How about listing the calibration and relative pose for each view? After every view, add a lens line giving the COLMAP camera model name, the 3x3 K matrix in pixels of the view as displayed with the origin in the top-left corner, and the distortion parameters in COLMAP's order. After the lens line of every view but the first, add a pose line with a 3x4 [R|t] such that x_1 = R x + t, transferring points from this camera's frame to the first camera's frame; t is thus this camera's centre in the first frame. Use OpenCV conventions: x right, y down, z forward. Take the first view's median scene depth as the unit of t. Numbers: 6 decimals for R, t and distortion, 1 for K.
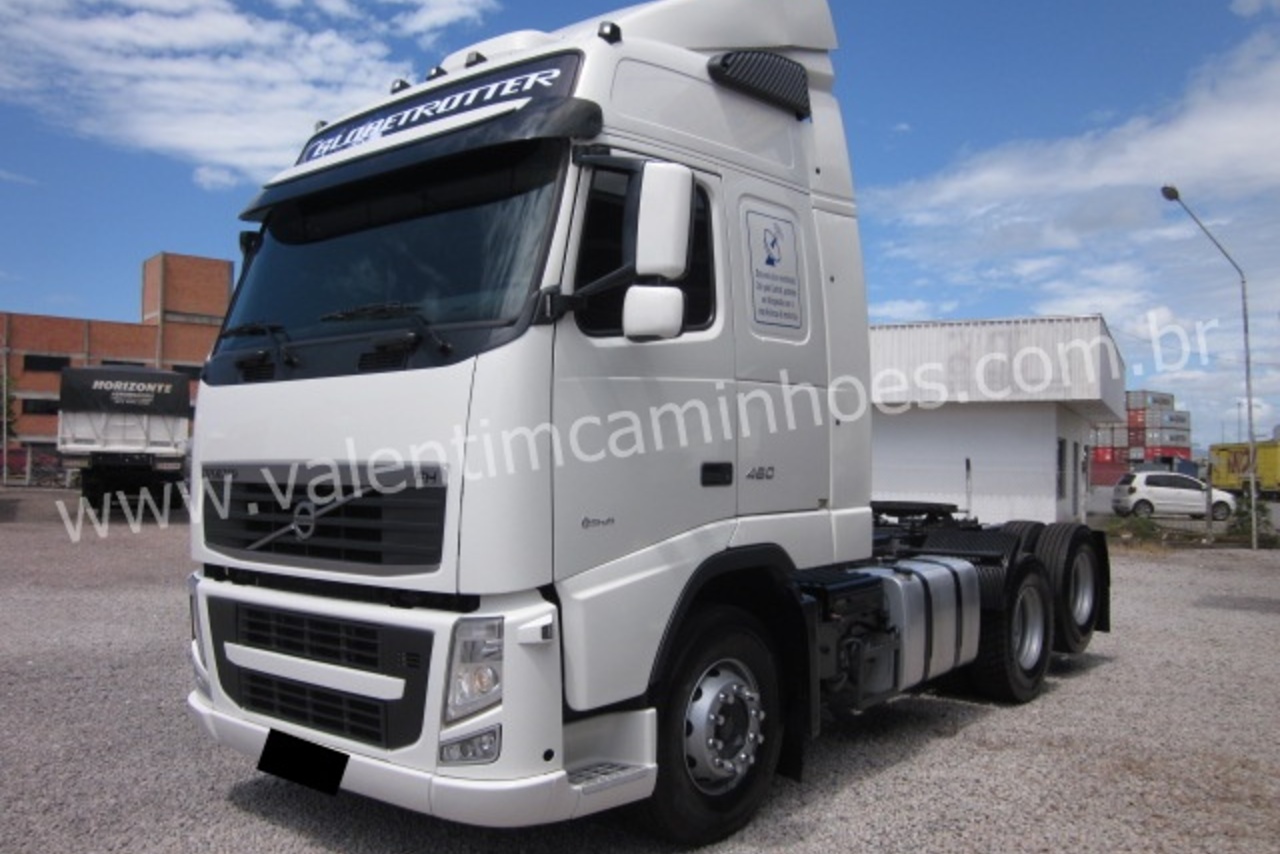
lens RADIAL K [[1044.0, 0, 640.0], [0, 1044.0, 427.0], [0, 0, 1]] dist [-0.004841, 0.002300]
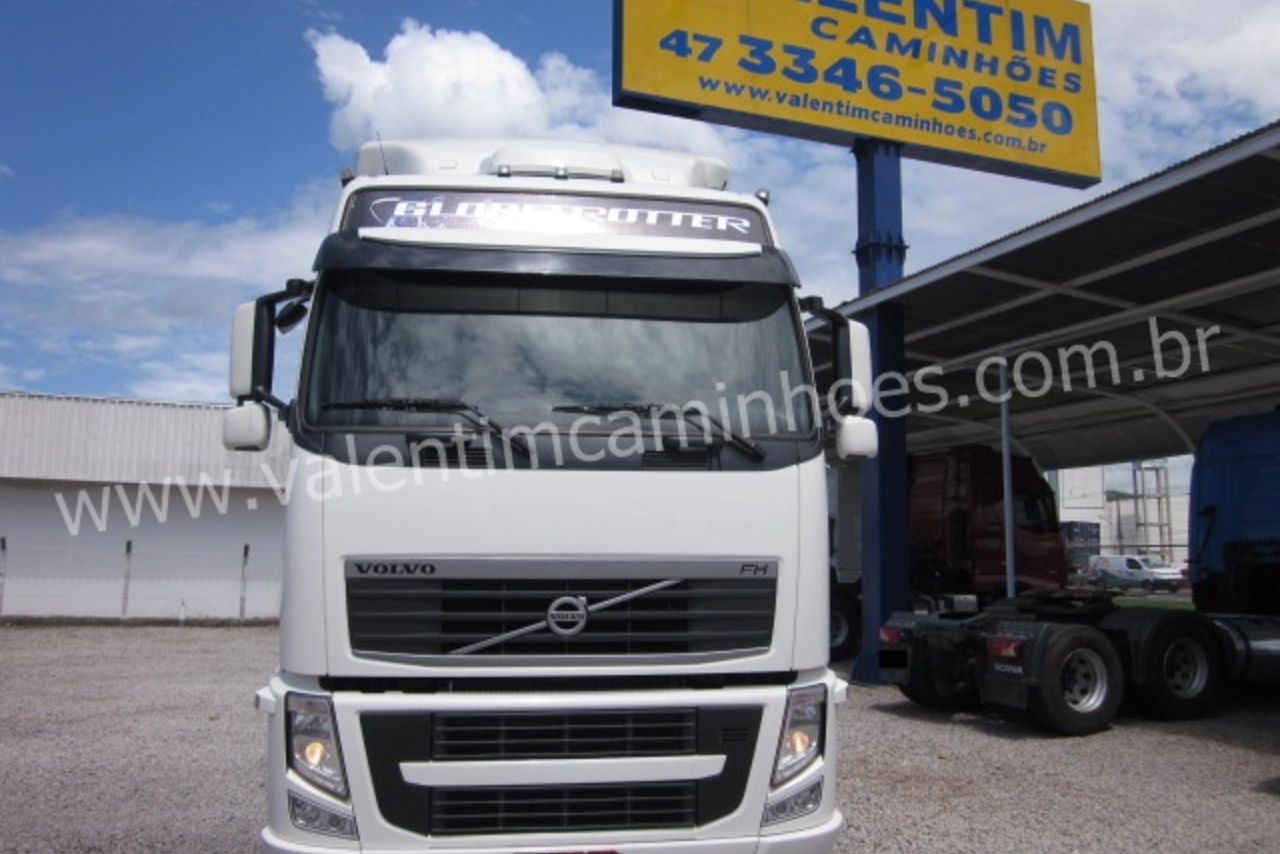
lens RADIAL K [[1060.1, 0, 640.0], [0, 1060.1, 427.0], [0, 0, 1]] dist [-0.062273, 0.008470]
pose [[0.677712, 0.085637, 0.730324, -1.137713], [-0.026864, 0.995416, -0.091793, 0.003719], [-0.734837, 0.042590, 0.676905, 0.313939]]
